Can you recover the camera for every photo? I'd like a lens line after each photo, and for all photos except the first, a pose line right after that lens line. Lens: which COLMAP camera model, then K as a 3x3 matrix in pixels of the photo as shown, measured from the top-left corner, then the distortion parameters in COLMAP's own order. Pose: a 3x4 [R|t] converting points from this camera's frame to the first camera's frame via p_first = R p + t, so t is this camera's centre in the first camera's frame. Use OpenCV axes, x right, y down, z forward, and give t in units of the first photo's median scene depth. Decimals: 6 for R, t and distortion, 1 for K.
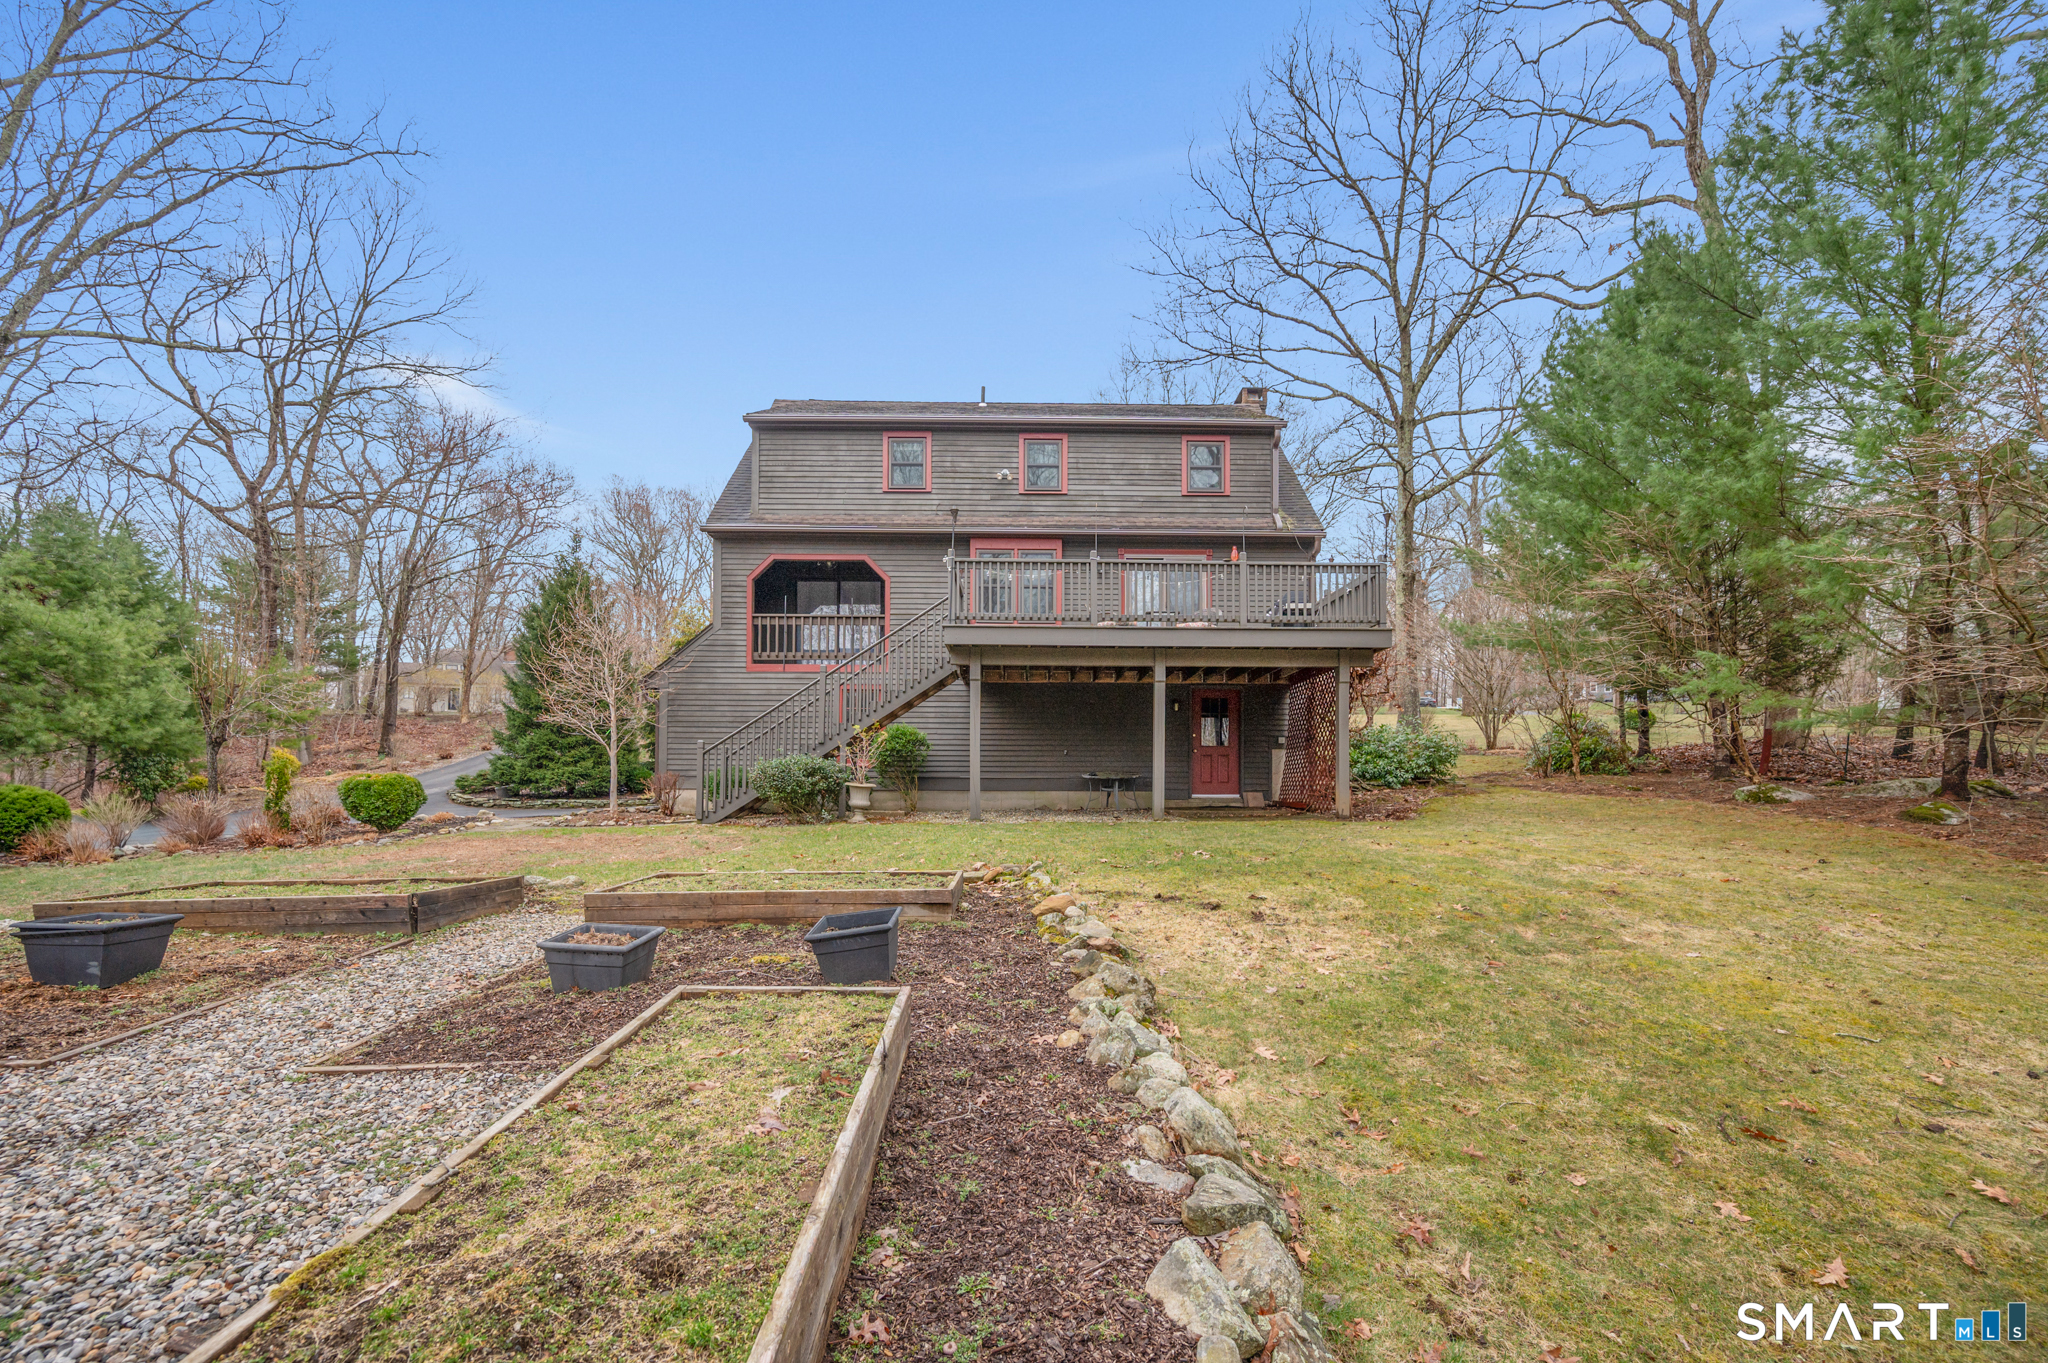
lens RADIAL K [[831.8, 0, 1076.1], [0, 831.8, 787.3], [0, 0, 1]] dist [-0.001705, -0.000361]
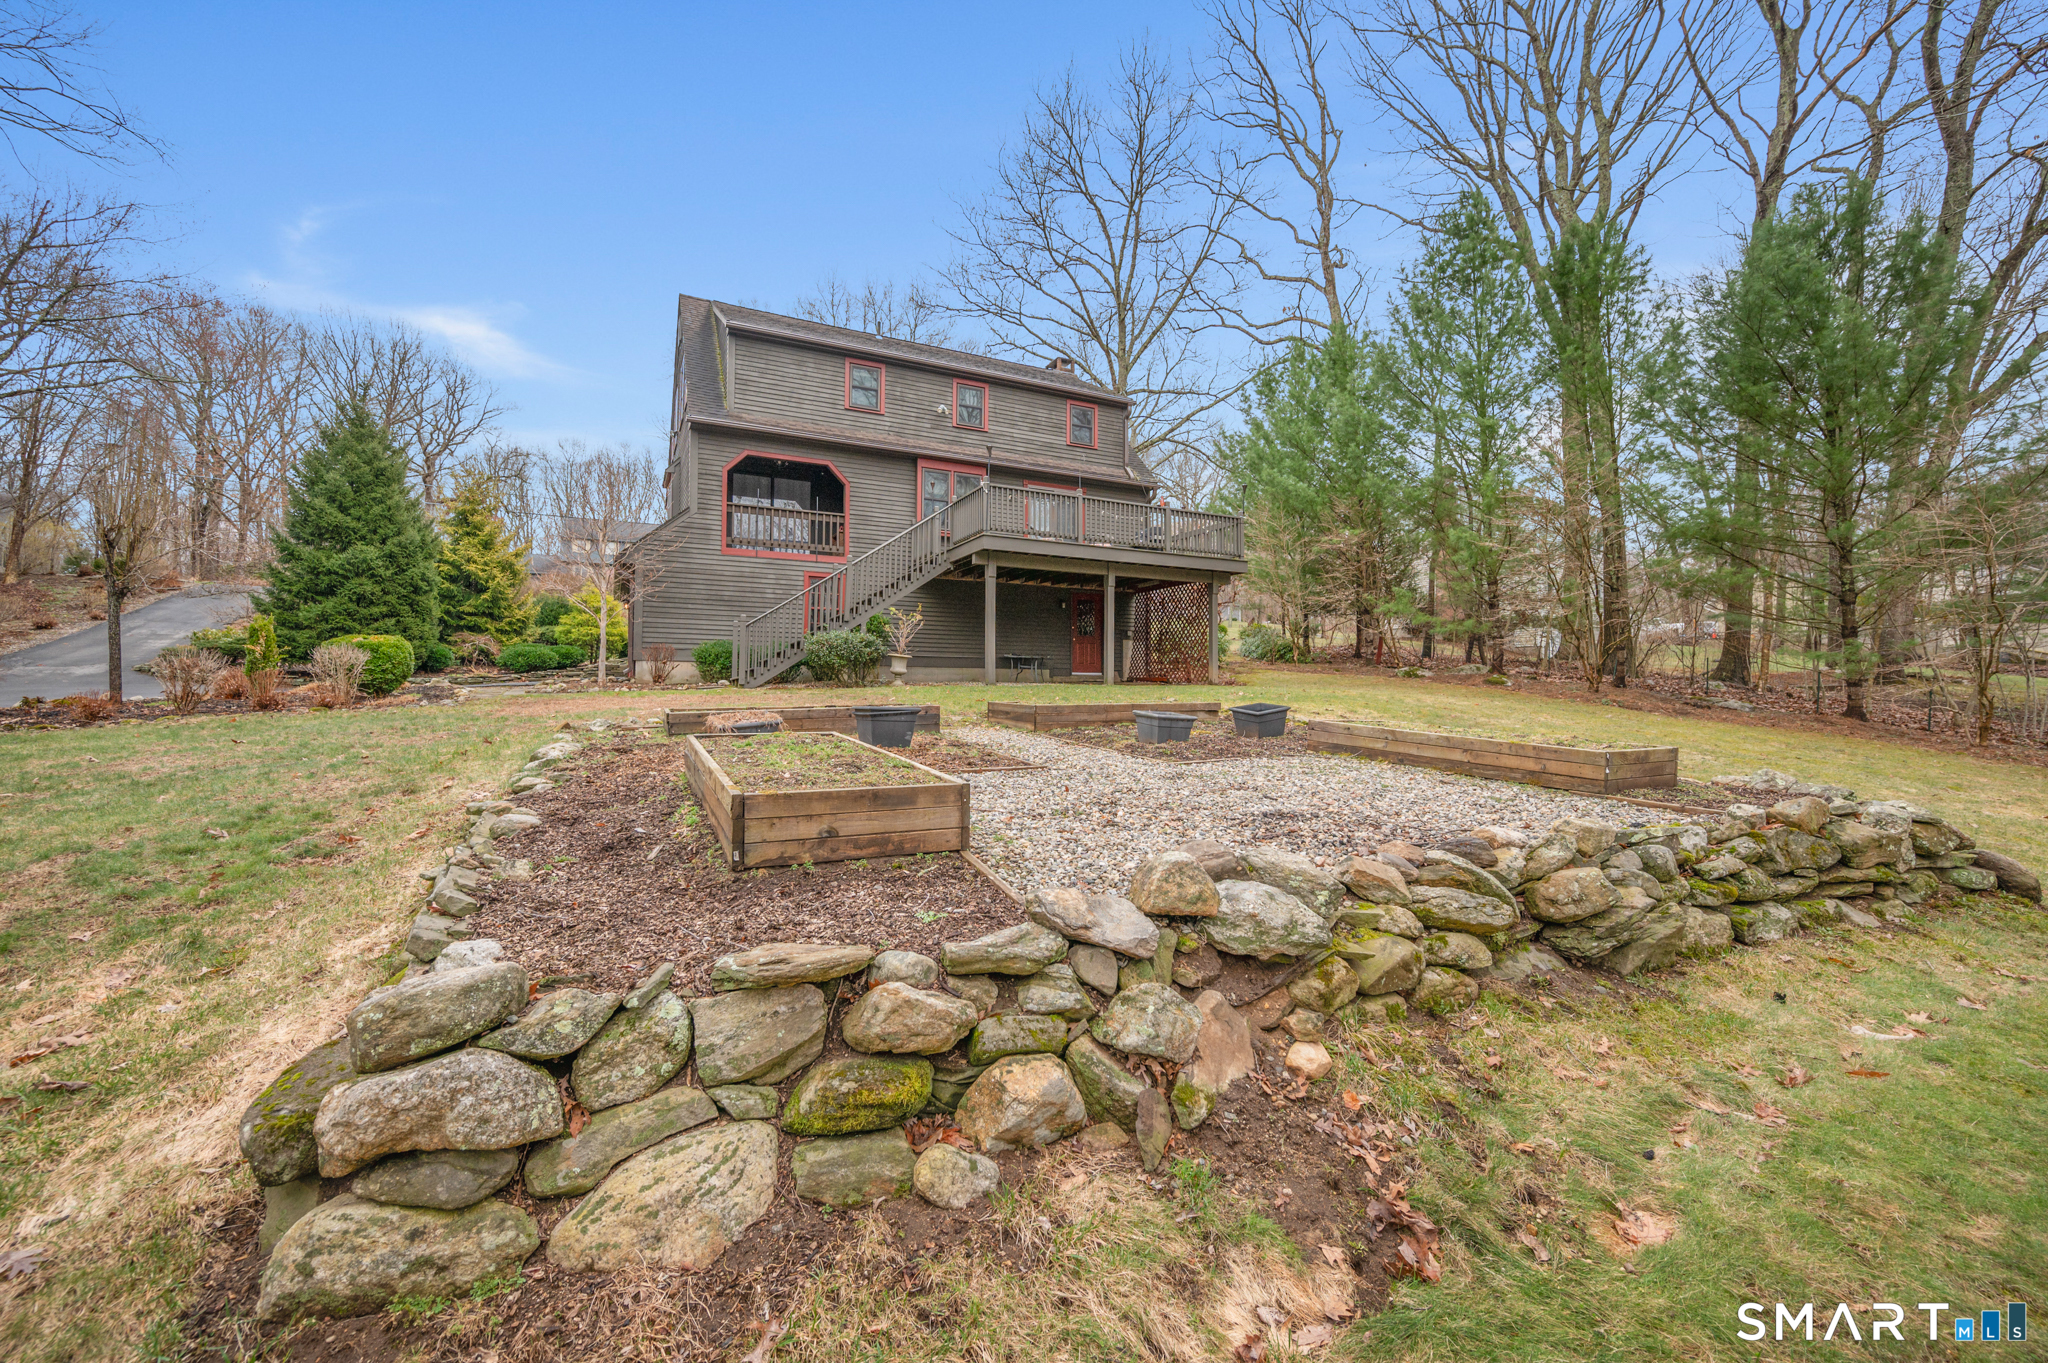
lens RADIAL K [[831.8, 0, 1017.7], [0, 831.8, 685.2], [0, 0, 1]] dist [-0.001705, -0.000361]
pose [[0.902398, 0.005497, 0.430867, -0.496070], [-0.002761, 0.999972, -0.006975, 0.037768], [-0.430894, 0.005104, 0.902388, -0.148824]]
